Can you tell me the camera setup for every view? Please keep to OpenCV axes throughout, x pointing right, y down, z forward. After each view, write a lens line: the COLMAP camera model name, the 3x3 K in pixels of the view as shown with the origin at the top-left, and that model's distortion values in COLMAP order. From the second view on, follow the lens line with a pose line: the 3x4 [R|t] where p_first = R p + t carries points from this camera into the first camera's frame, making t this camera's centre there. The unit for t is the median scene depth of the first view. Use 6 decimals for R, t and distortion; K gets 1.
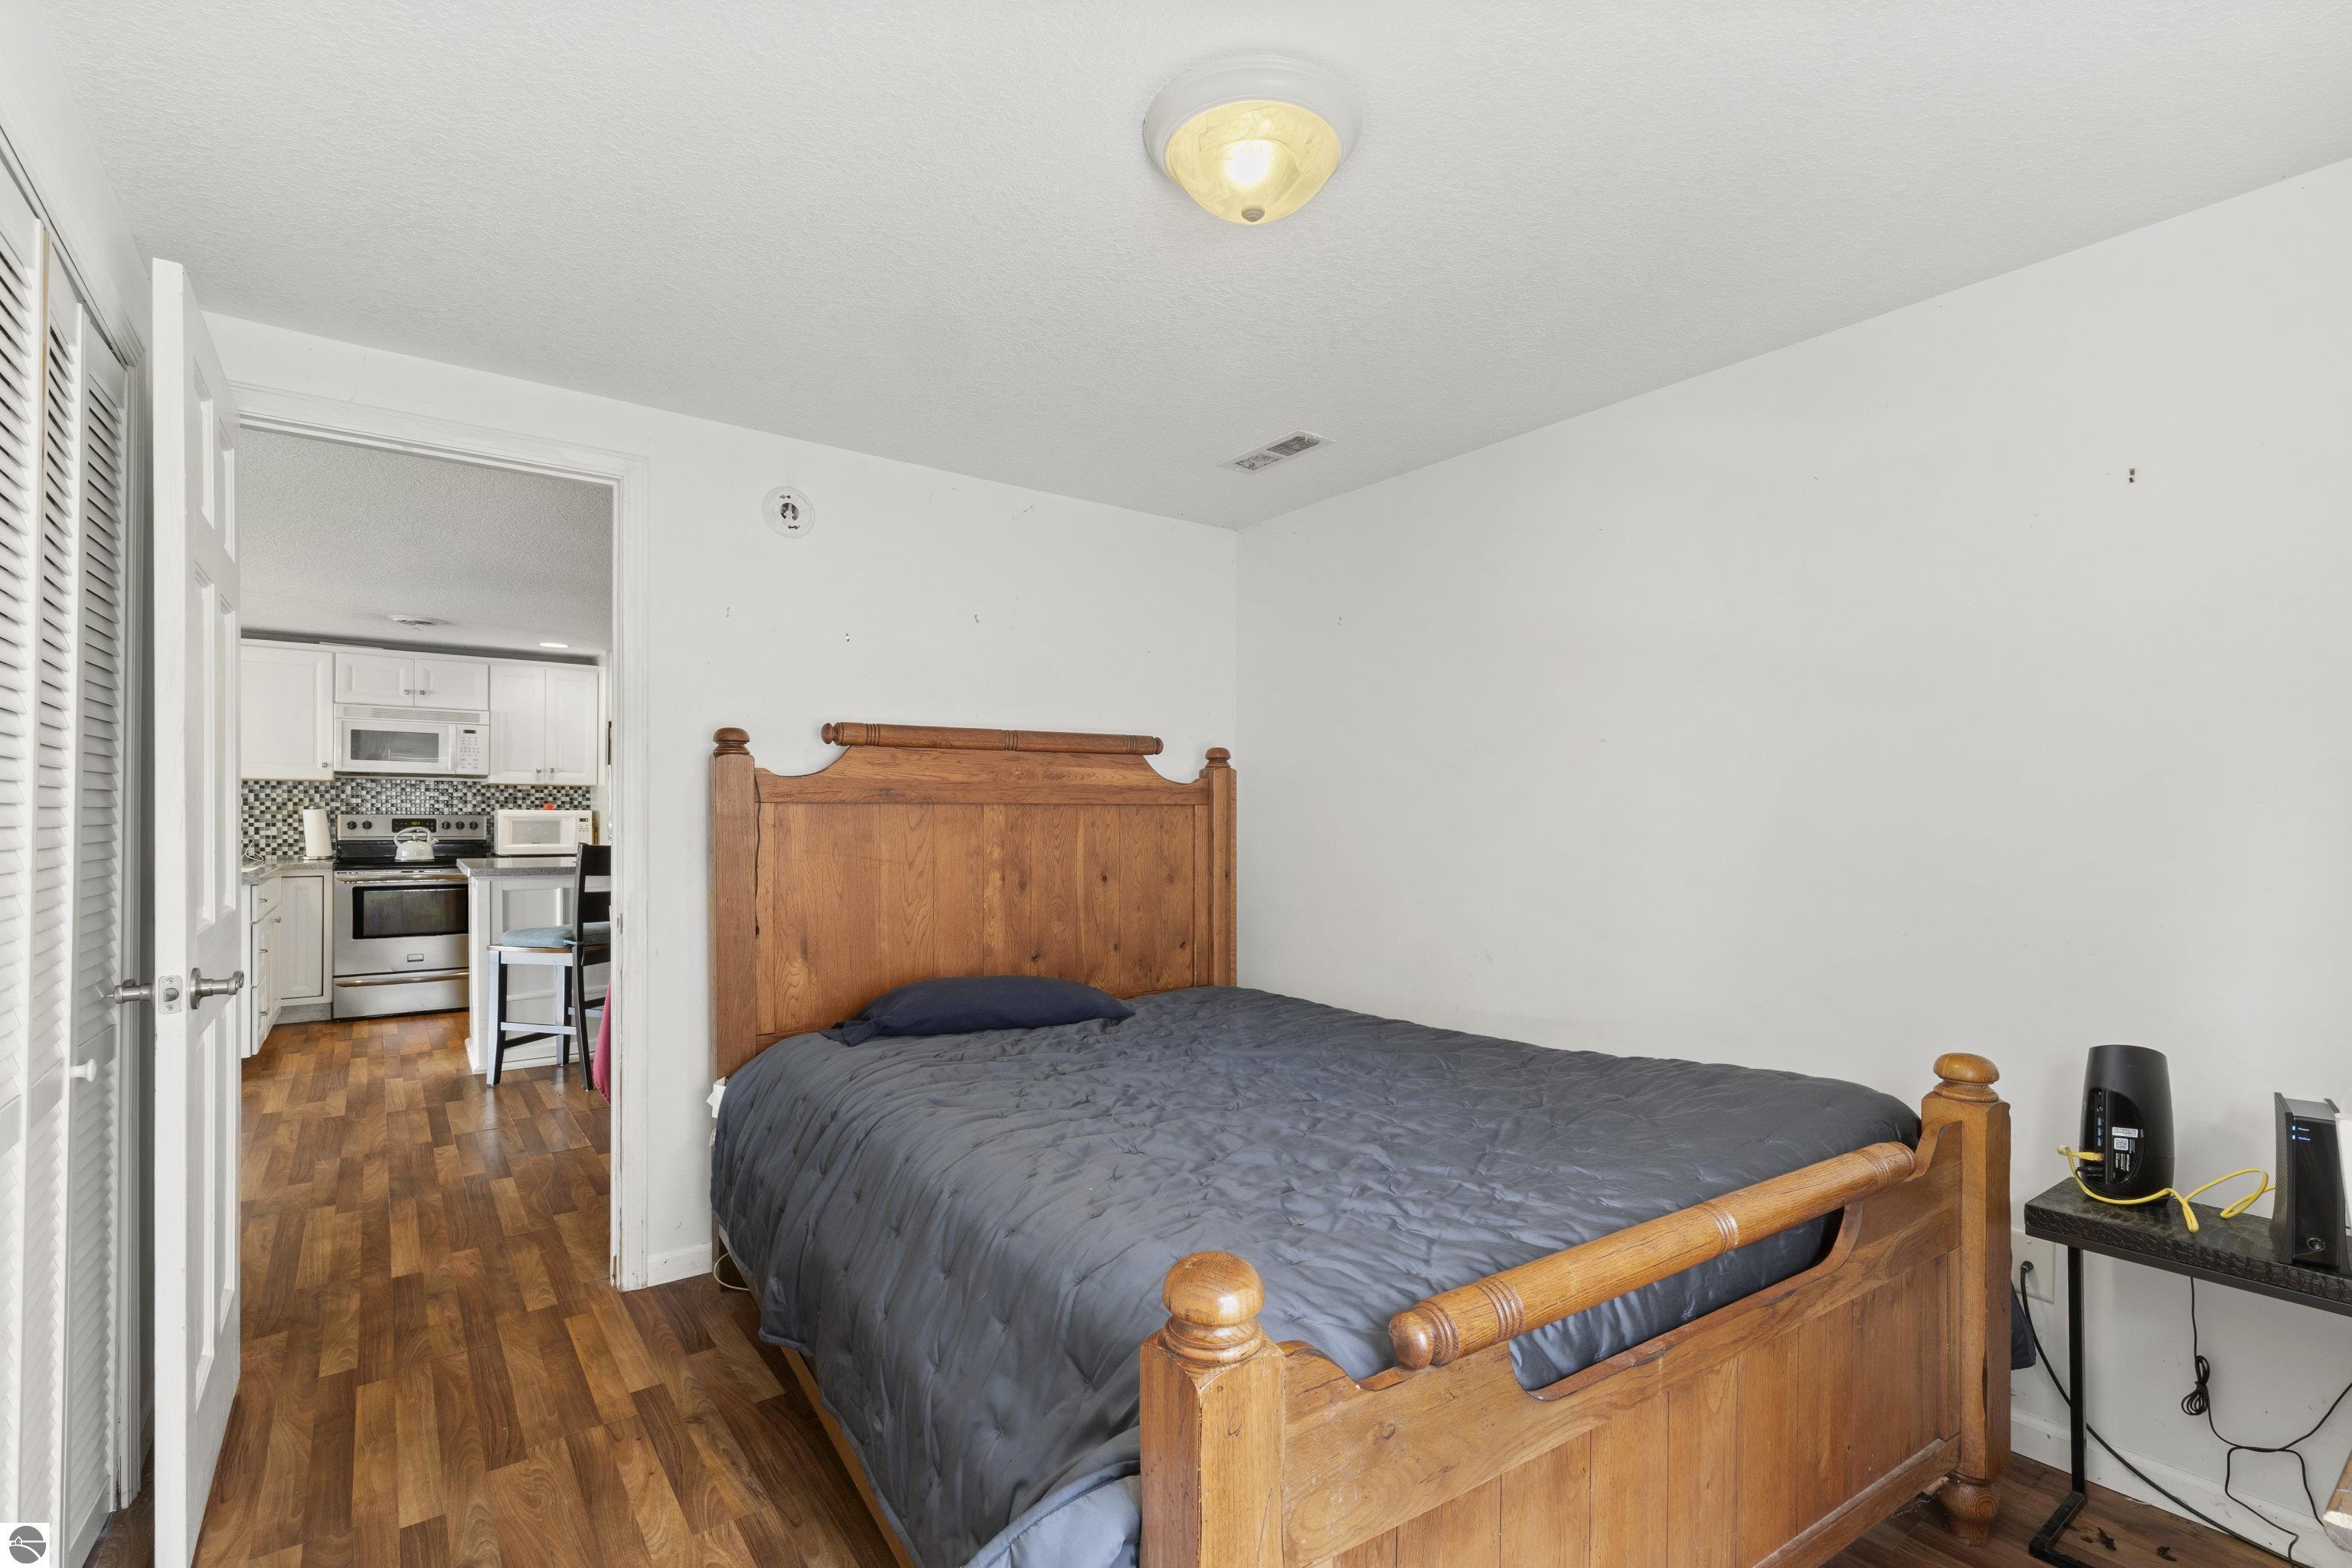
lens RADIAL K [[1107.2, 0, 1177.3], [0, 1107.2, 814.6], [0, 0, 1]] dist [0.003085, 0.000353]
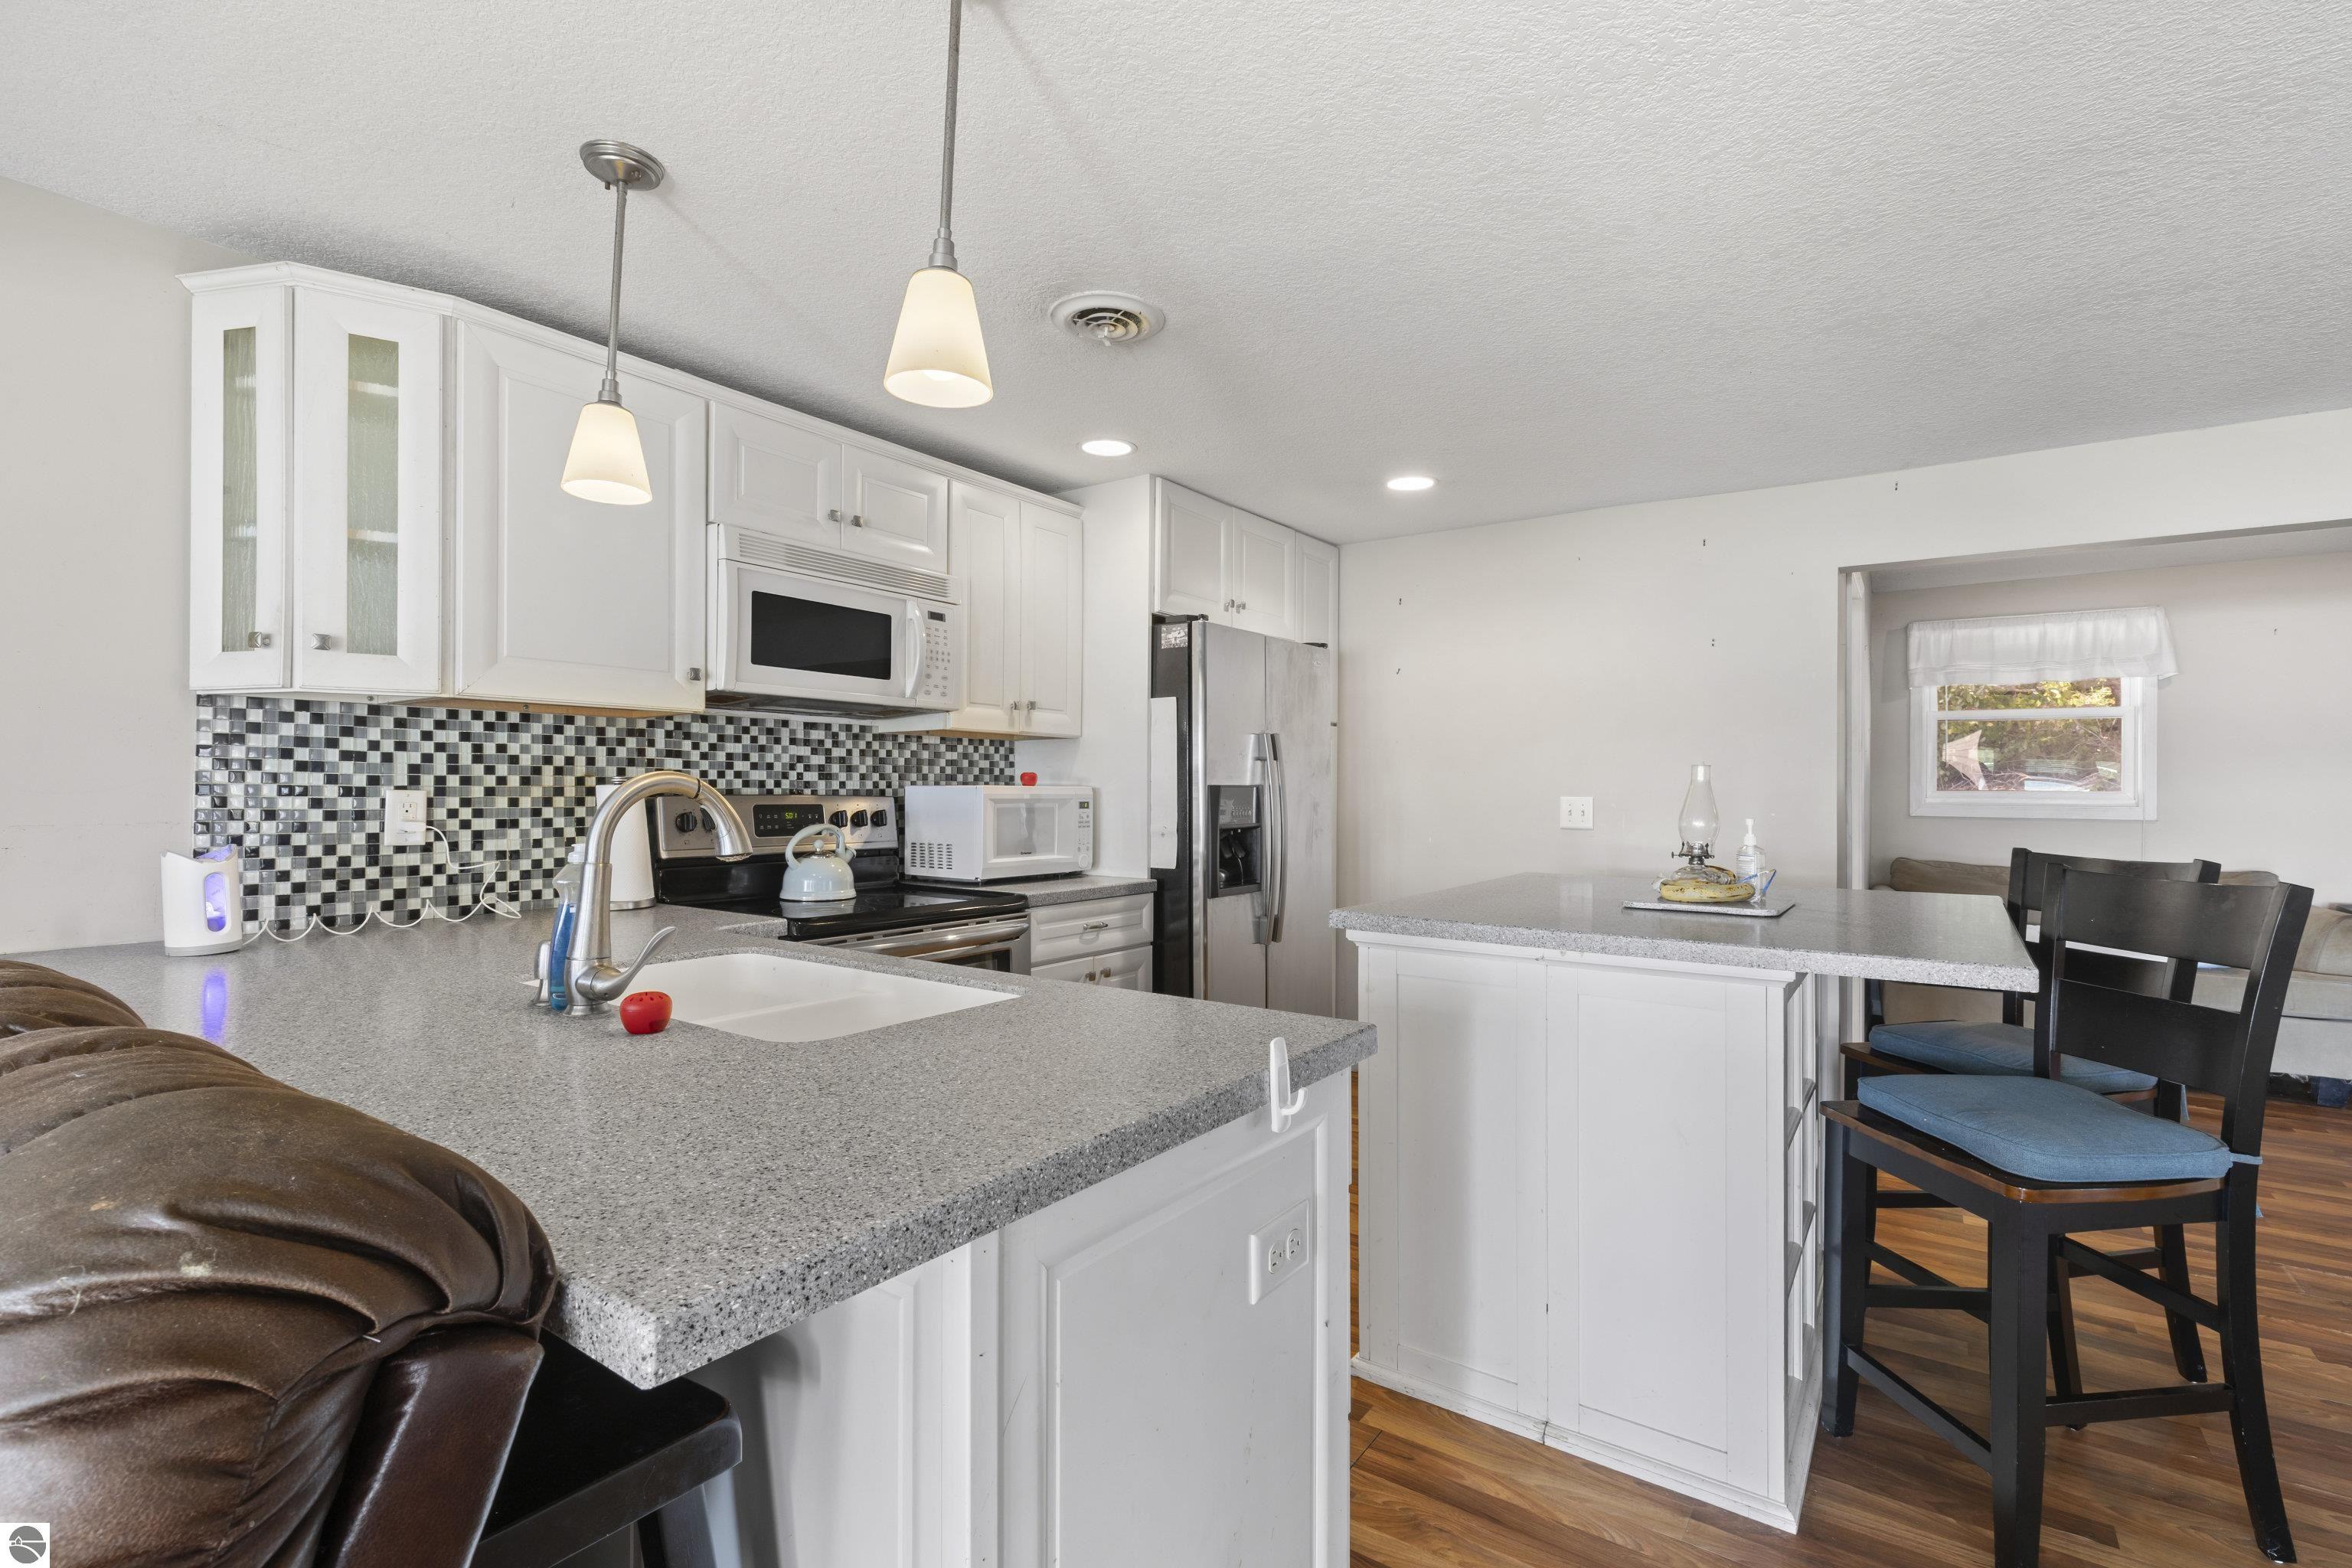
lens RADIAL K [[1075.1, 0, 1176.0], [0, 1075.1, 784.0], [0, 0, 1]] dist [0.005493, 0.000112]
pose [[0.945587, -0.000250, 0.325368, -0.712814], [0.001658, 0.999990, -0.004050, -0.002925], [-0.325364, 0.004369, 0.945579, 0.560816]]
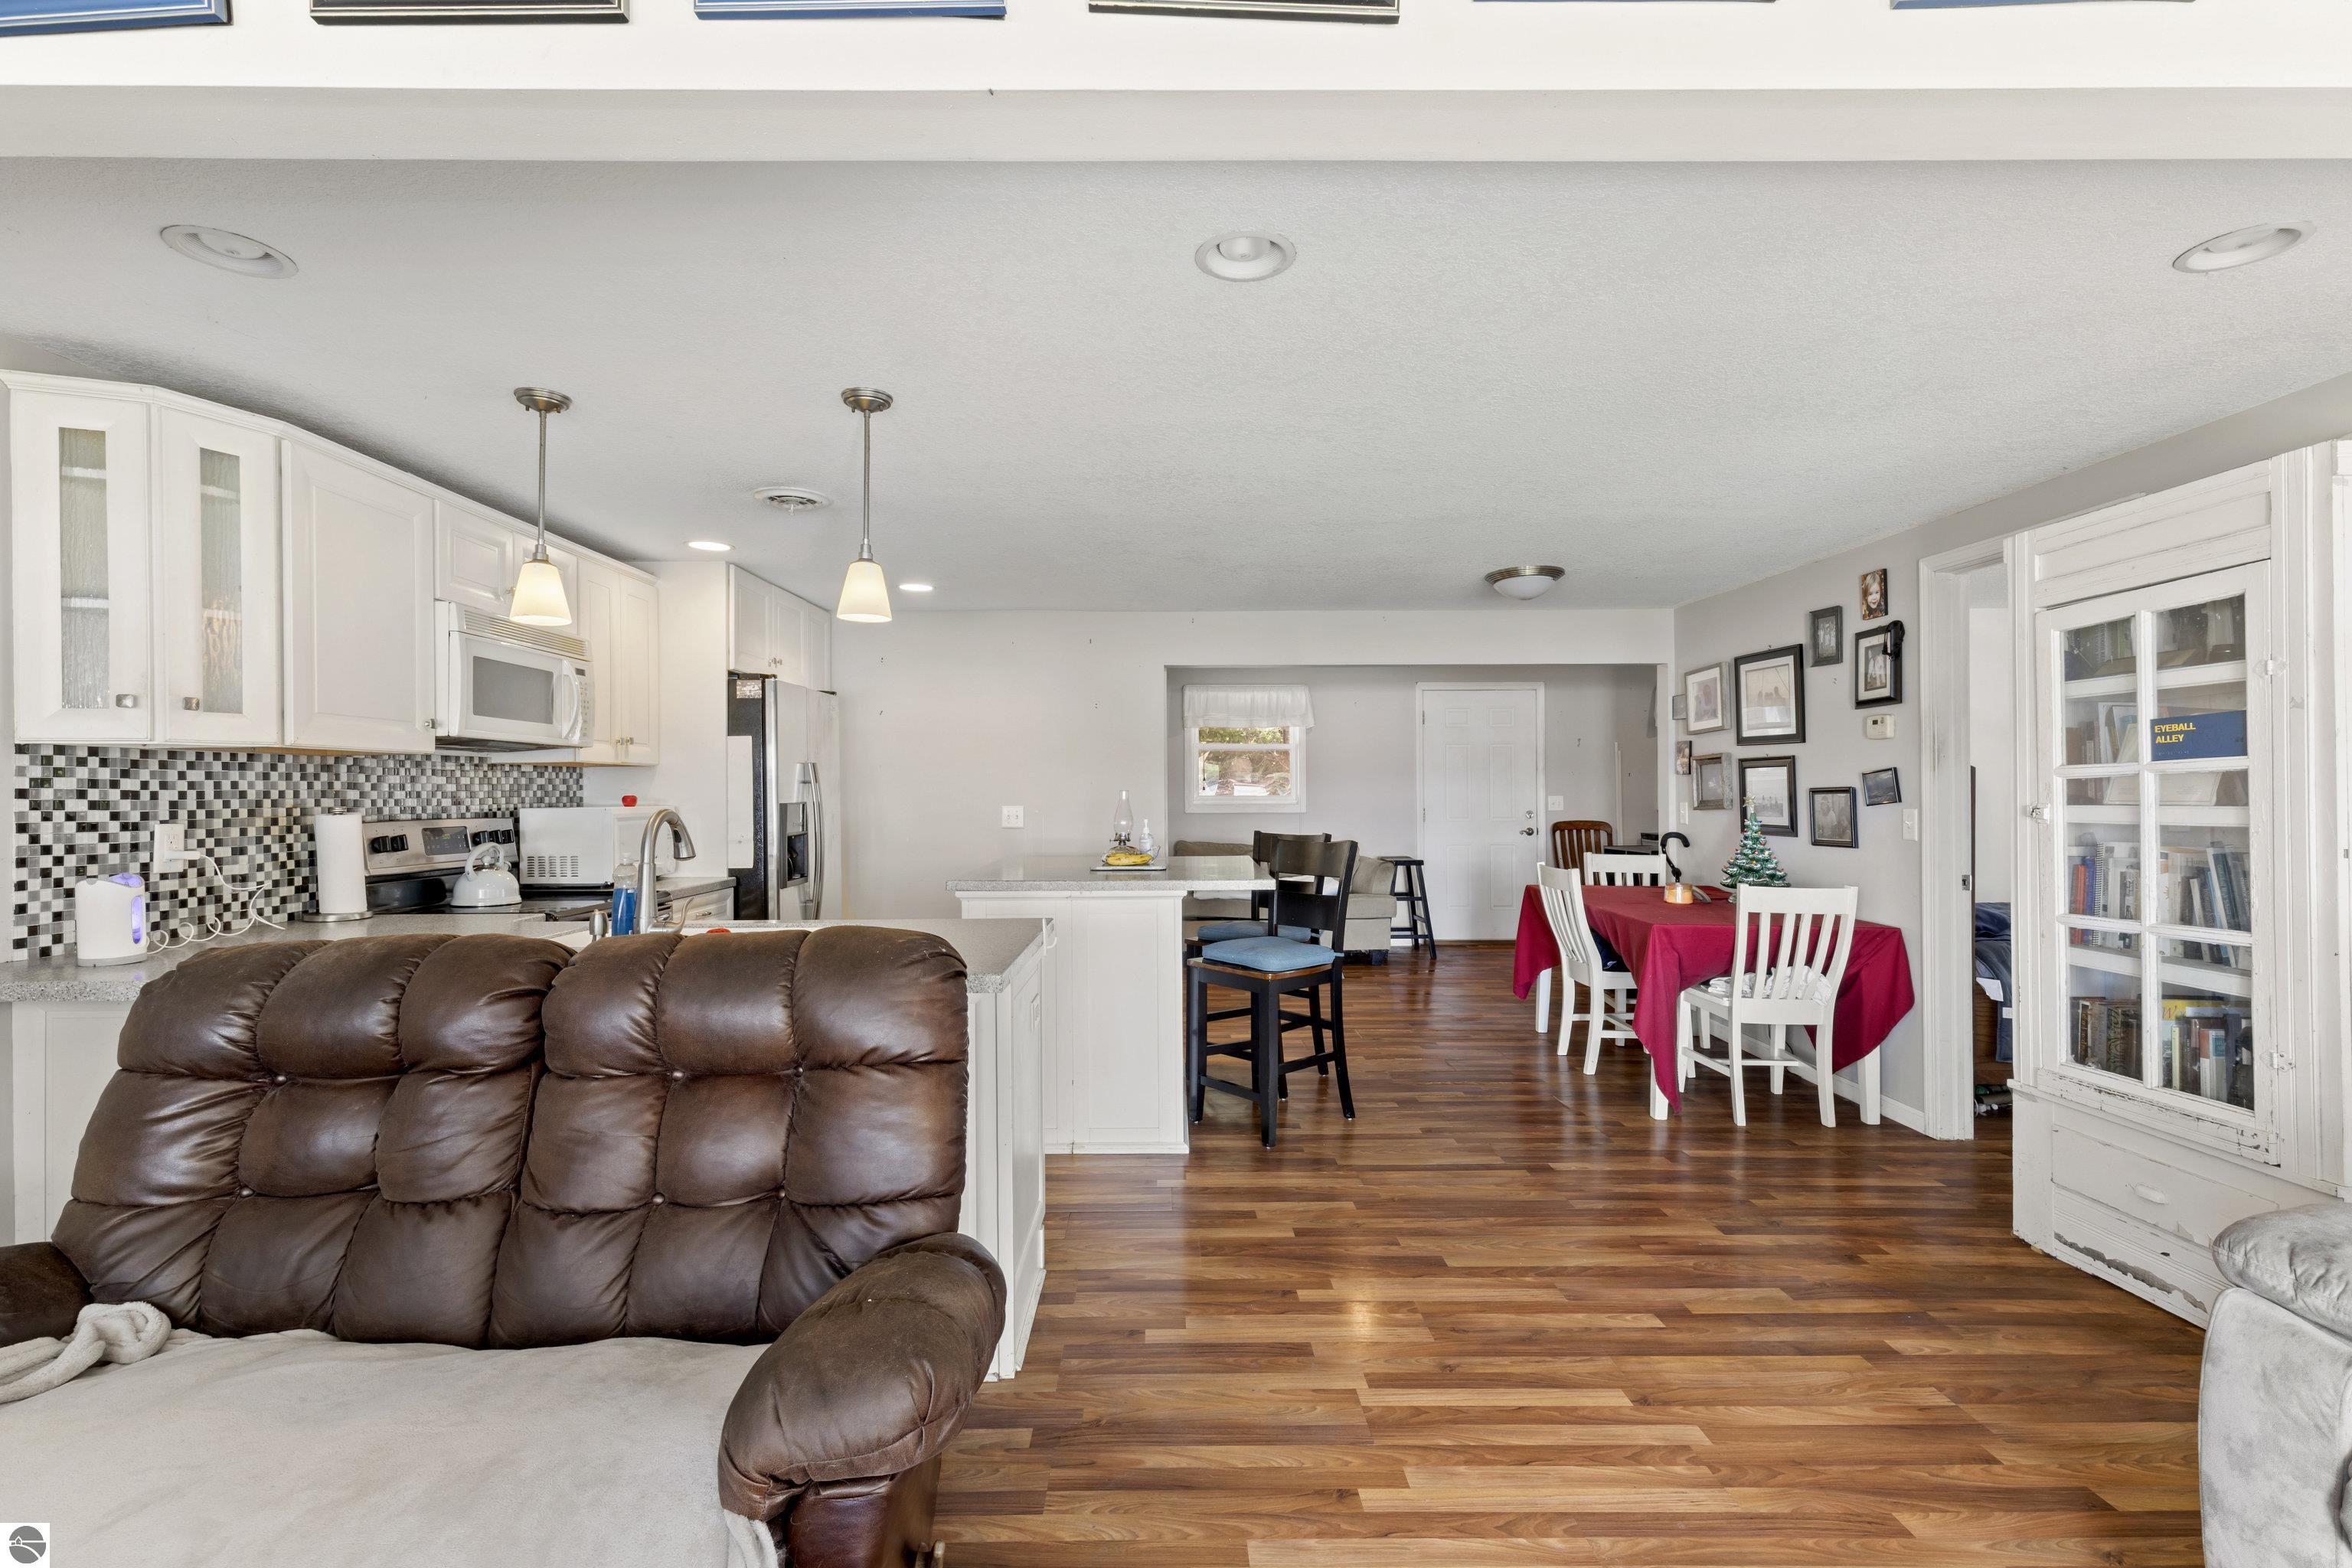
lens RADIAL K [[1075.1, 0, 1176.0], [0, 1075.1, 784.0], [0, 0, 1]] dist [0.005493, 0.000112]
pose [[0.580091, -0.004612, 0.814538, -0.945100], [0.011284, 0.999934, -0.002375, -0.012397], [-0.814473, 0.010569, 0.580105, 0.438752]]
